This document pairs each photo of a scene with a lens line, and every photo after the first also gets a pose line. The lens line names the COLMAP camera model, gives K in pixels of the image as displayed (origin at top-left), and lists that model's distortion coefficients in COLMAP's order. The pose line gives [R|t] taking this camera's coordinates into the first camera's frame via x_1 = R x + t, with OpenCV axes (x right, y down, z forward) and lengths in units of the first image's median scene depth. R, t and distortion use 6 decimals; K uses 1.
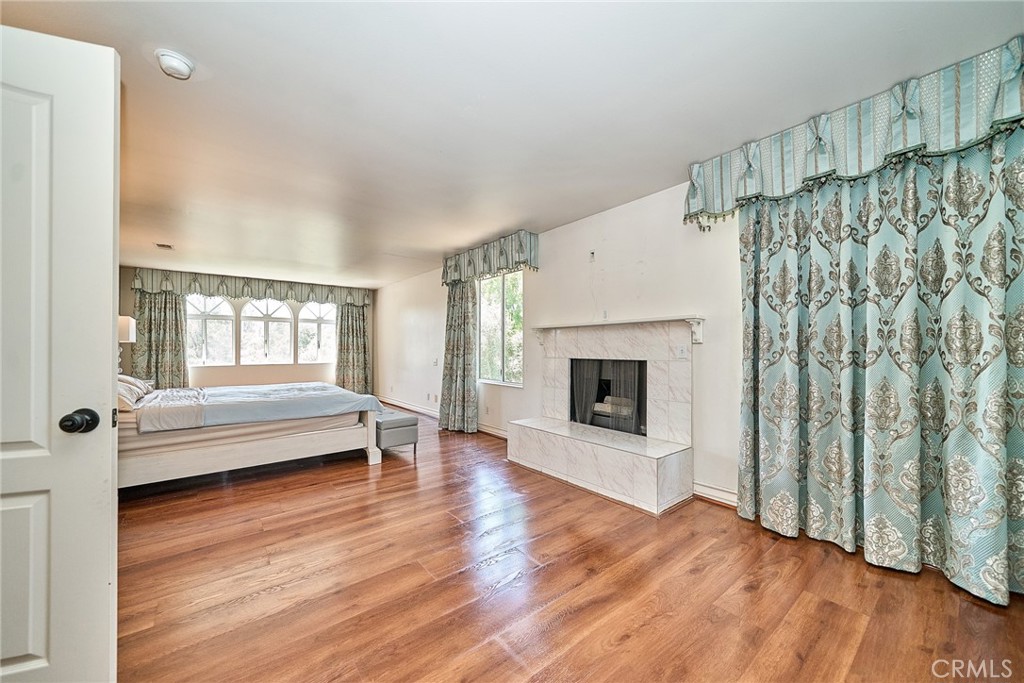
lens RADIAL K [[380.8, 0, 508.4], [0, 380.8, 345.7], [0, 0, 1]] dist [0.001408, -0.000827]
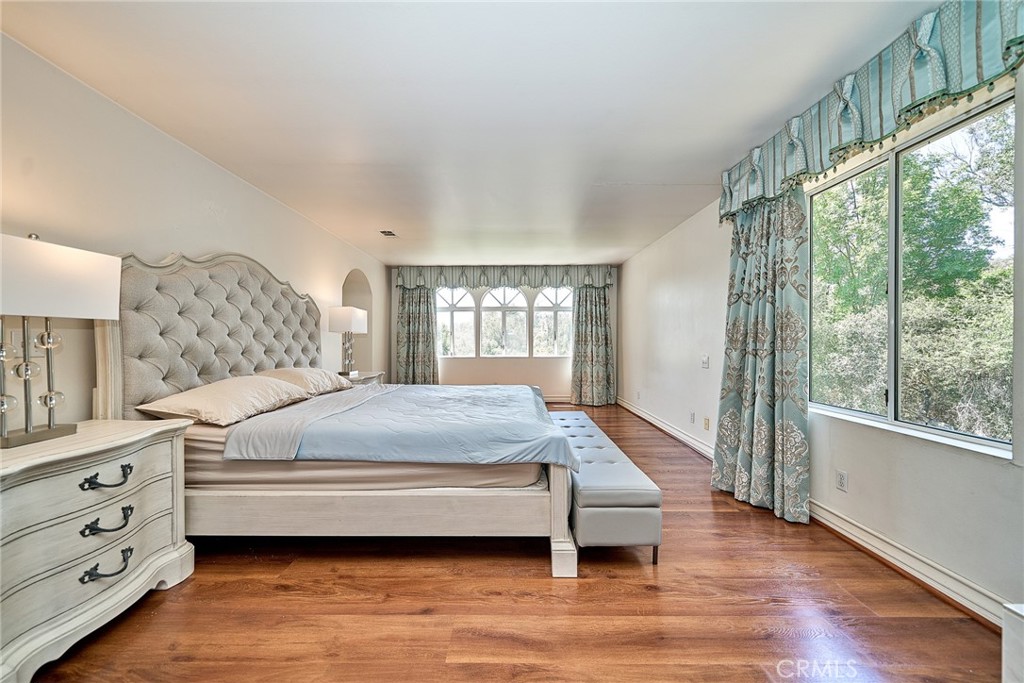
lens RADIAL K [[352.3, 0, 508.4], [0, 352.3, 343.1], [0, 0, 1]] dist [0.004053, 0.000051]
pose [[0.764193, 0.003670, -0.644977, -0.078579], [0.004979, 0.999920, 0.011589, 0.005856], [0.644968, -0.012067, 0.764114, 0.416257]]
